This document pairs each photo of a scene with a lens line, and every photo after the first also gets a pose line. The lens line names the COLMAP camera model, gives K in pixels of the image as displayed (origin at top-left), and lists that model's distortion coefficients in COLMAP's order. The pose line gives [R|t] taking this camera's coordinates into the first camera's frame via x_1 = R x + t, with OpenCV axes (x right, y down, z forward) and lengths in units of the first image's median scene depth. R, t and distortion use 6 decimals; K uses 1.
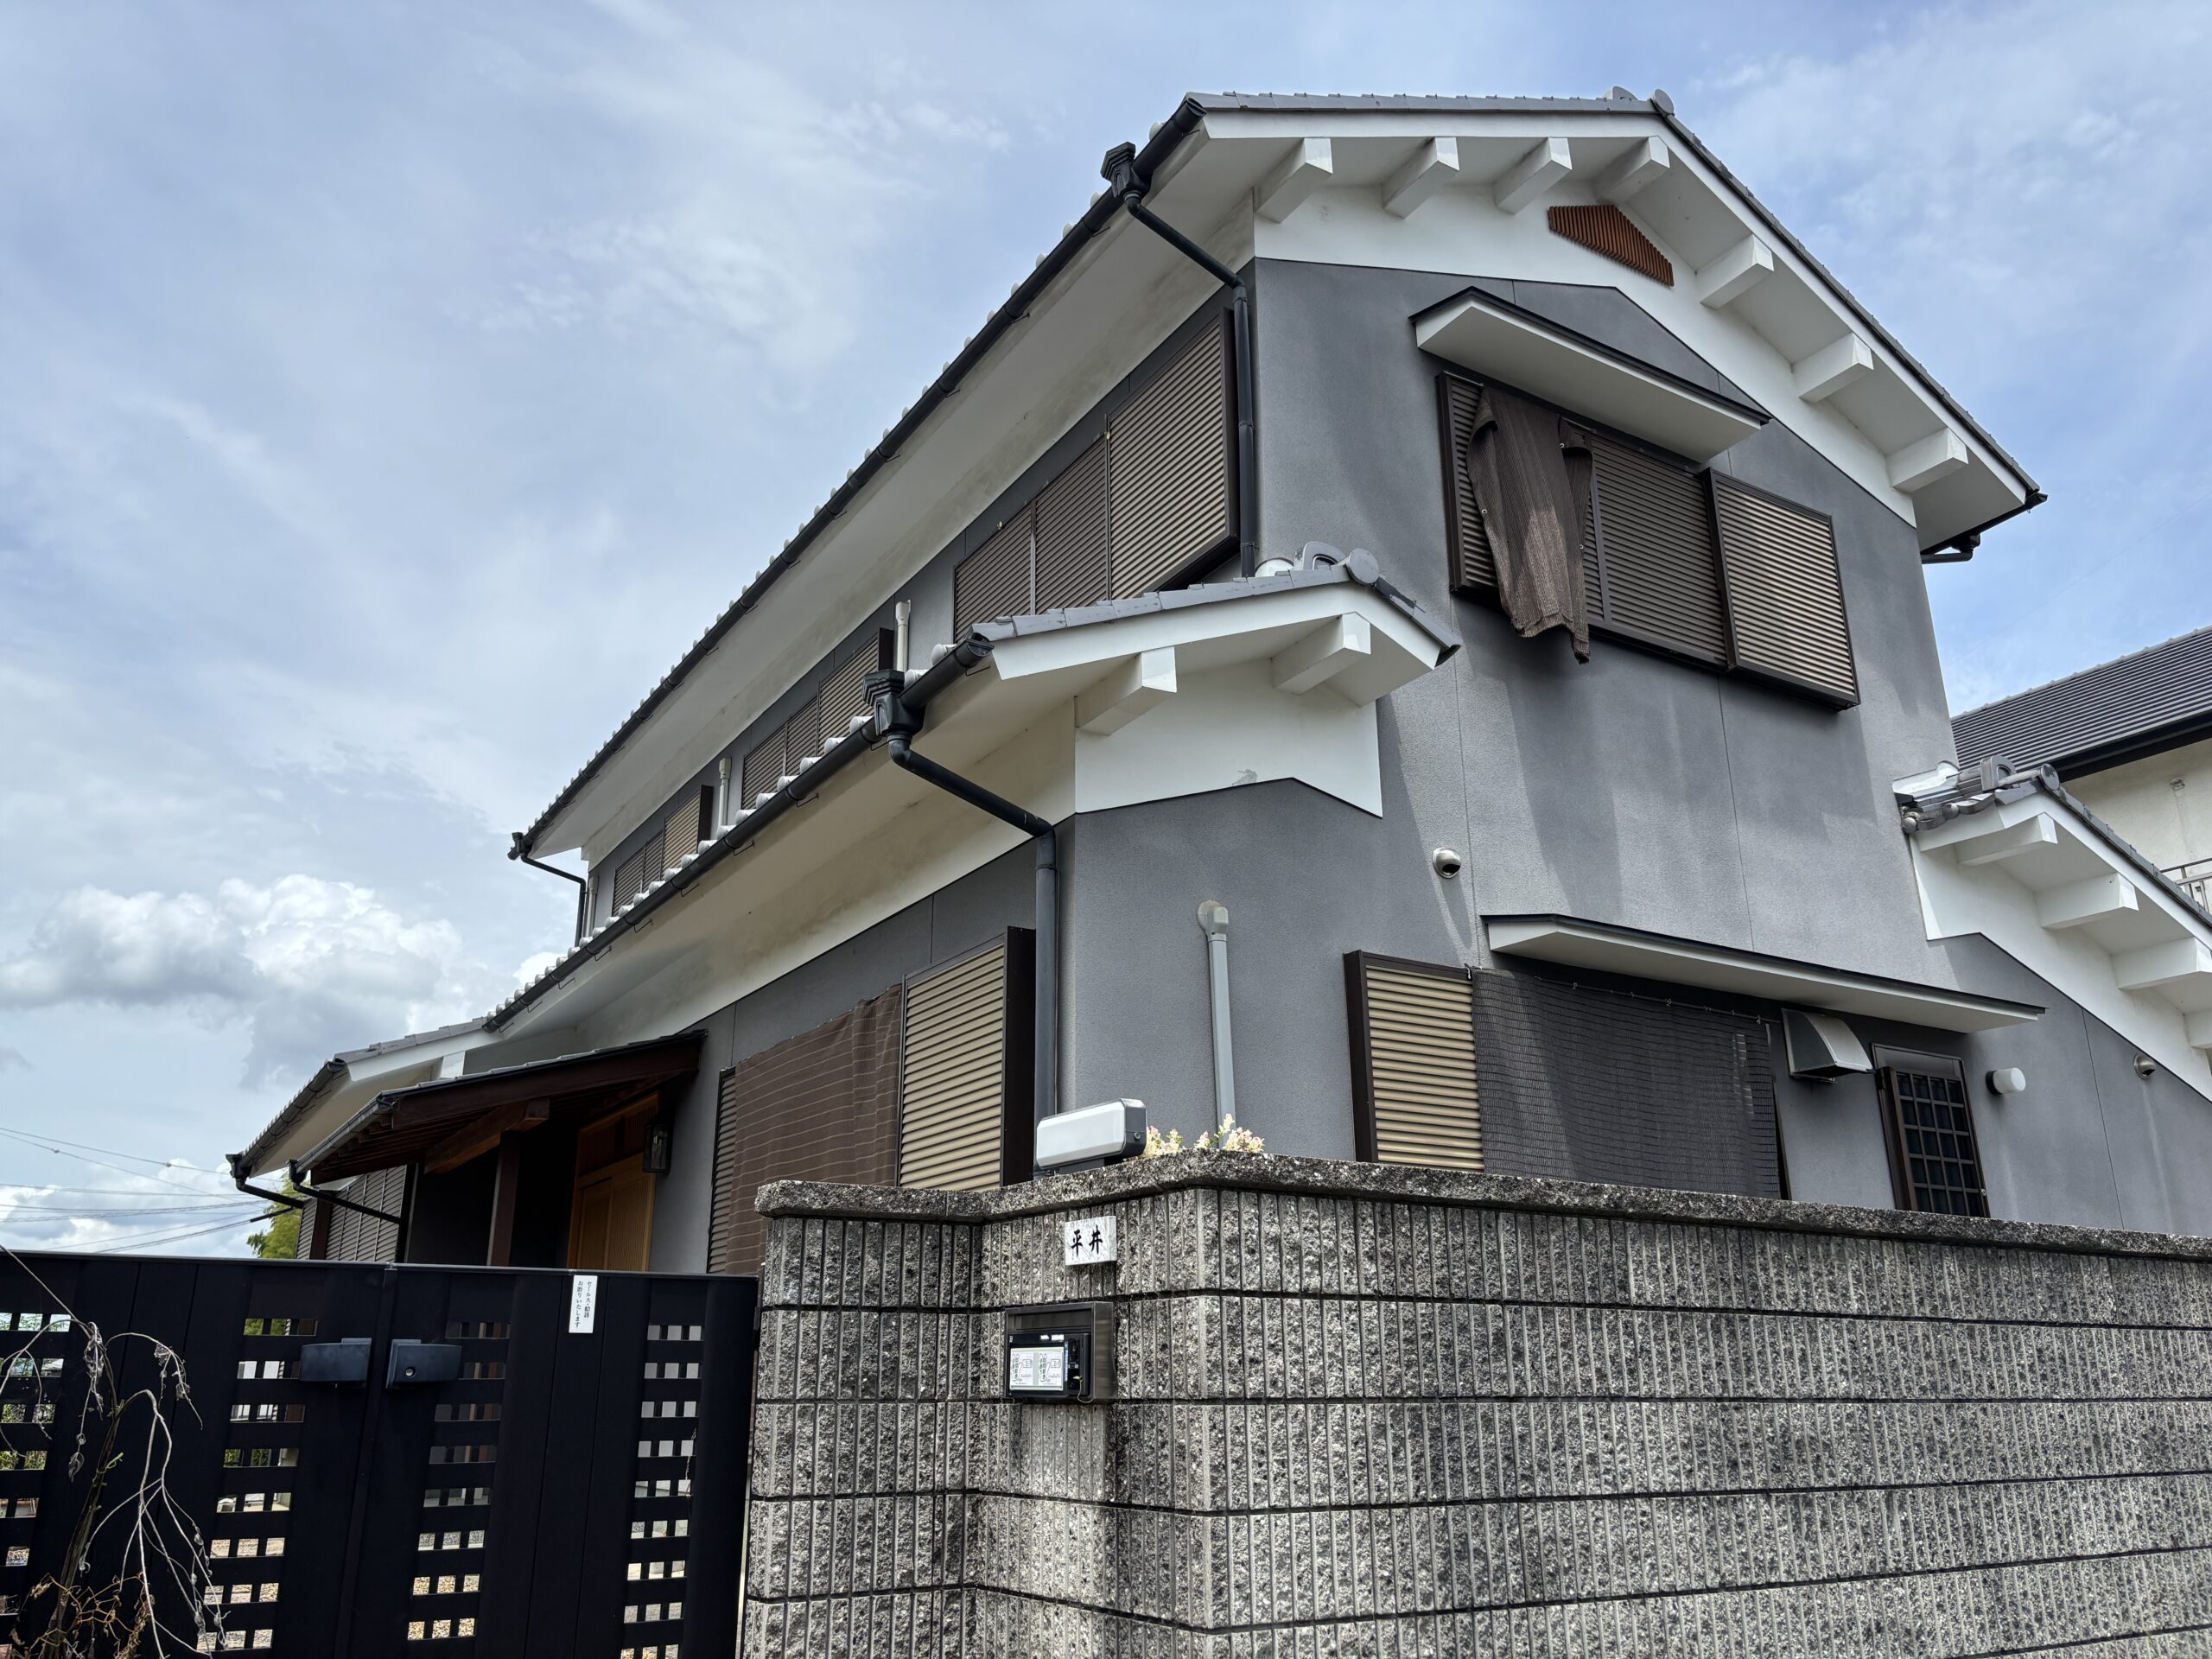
lens RADIAL K [[1673.9, 0, 1102.8], [0, 1673.9, 833.4], [0, 0, 1]] dist [0.013738, -0.011406]
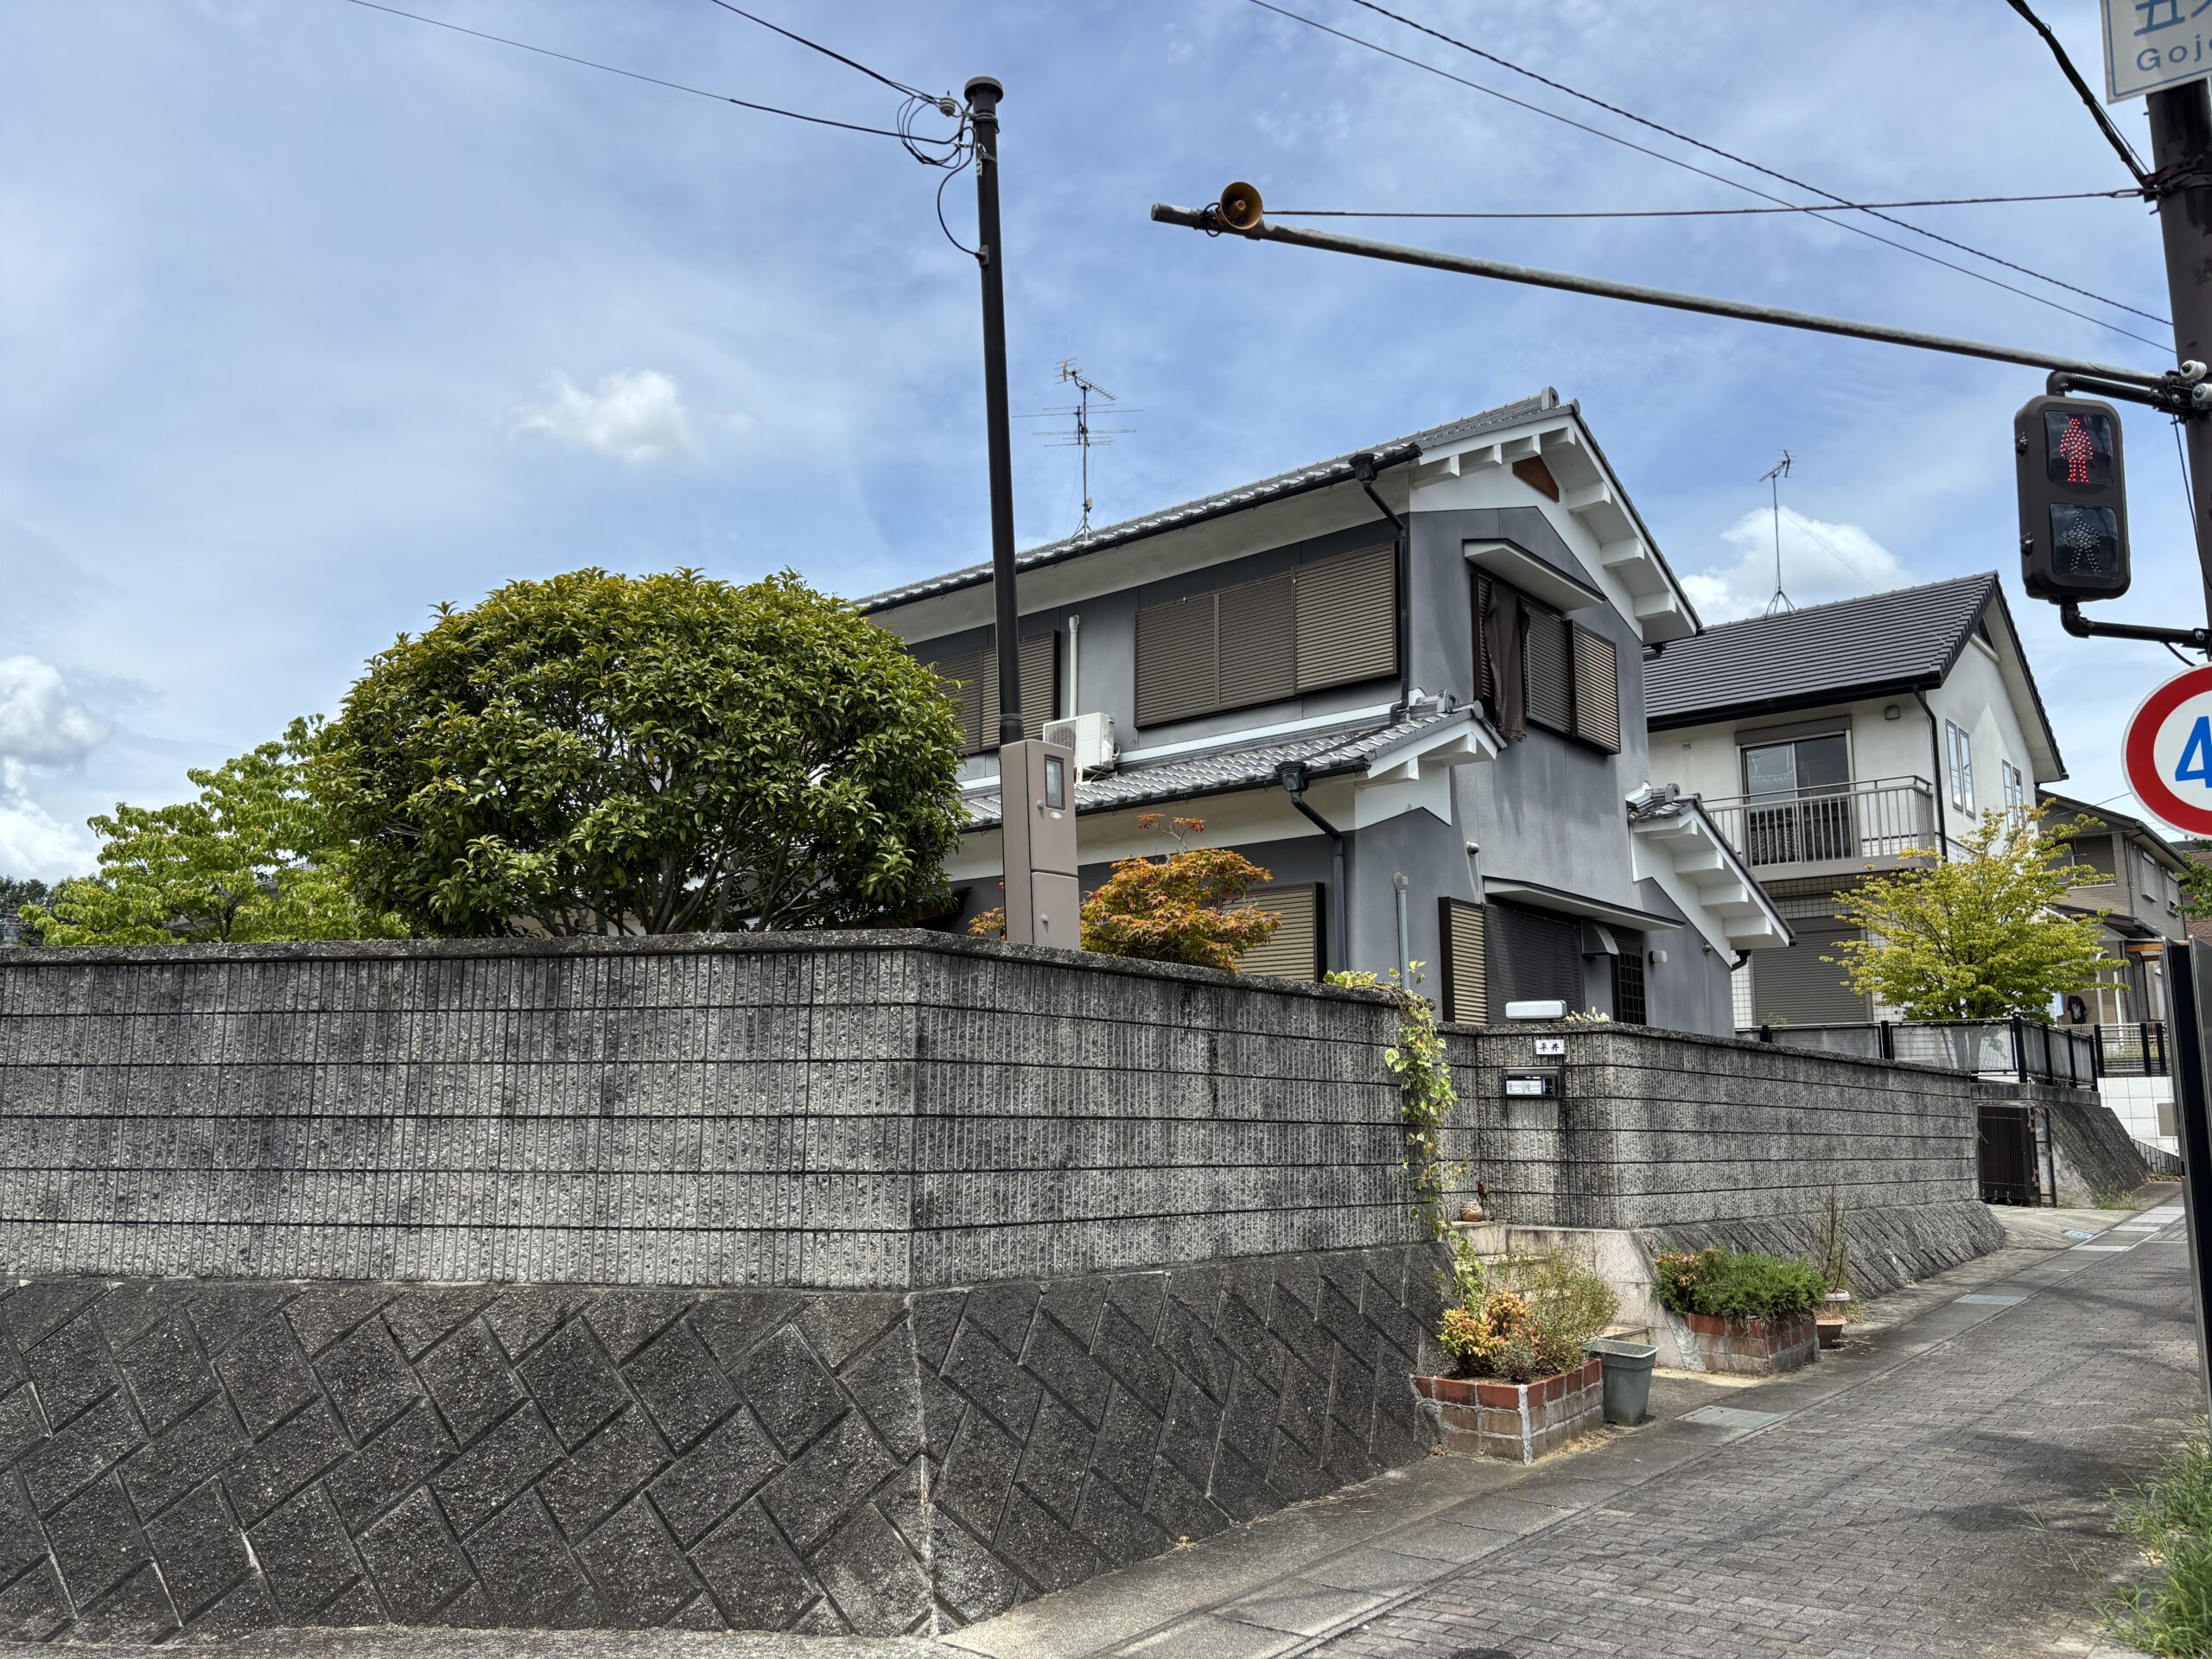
lens RADIAL K [[1673.9, 0, 1110.9], [0, 1673.9, 836.0], [0, 0, 1]] dist [0.013738, -0.011406]
pose [[0.946254, 0.065744, 0.316671, -0.825955], [-0.111438, 0.985441, 0.128405, -0.203731], [-0.303618, -0.156793, 0.939804, -0.726725]]
